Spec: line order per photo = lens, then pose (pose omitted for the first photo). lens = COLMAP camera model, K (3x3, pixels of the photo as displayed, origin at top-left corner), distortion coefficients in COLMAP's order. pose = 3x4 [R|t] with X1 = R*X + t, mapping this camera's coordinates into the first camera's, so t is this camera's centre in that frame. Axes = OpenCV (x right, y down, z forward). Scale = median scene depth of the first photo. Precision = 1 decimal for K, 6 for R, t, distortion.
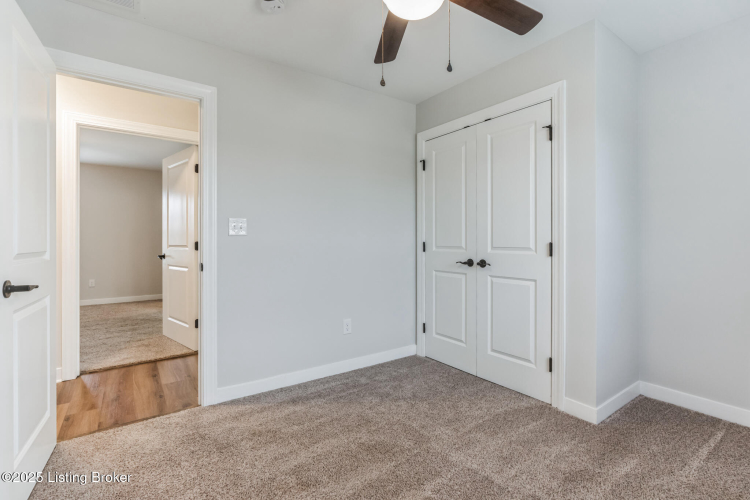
lens RADIAL K [[346.3, 0, 377.1], [0, 346.3, 246.9], [0, 0, 1]] dist [0.001328, 0.000277]
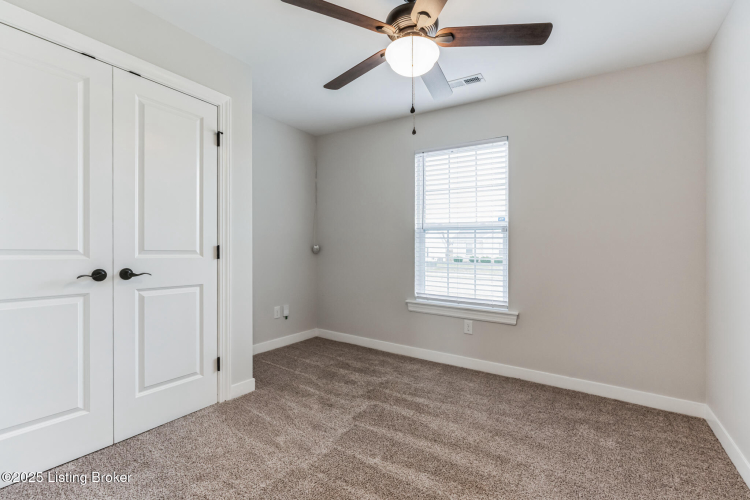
lens RADIAL K [[337.7, 0, 374.9], [0, 337.7, 246.4], [0, 0, 1]] dist [-0.001522, 0.000226]
pose [[-0.359256, -0.002744, 0.933235, -0.573017], [-0.008731, 0.999962, -0.000421, -0.013142], [-0.933198, -0.008299, -0.359267, 0.882549]]
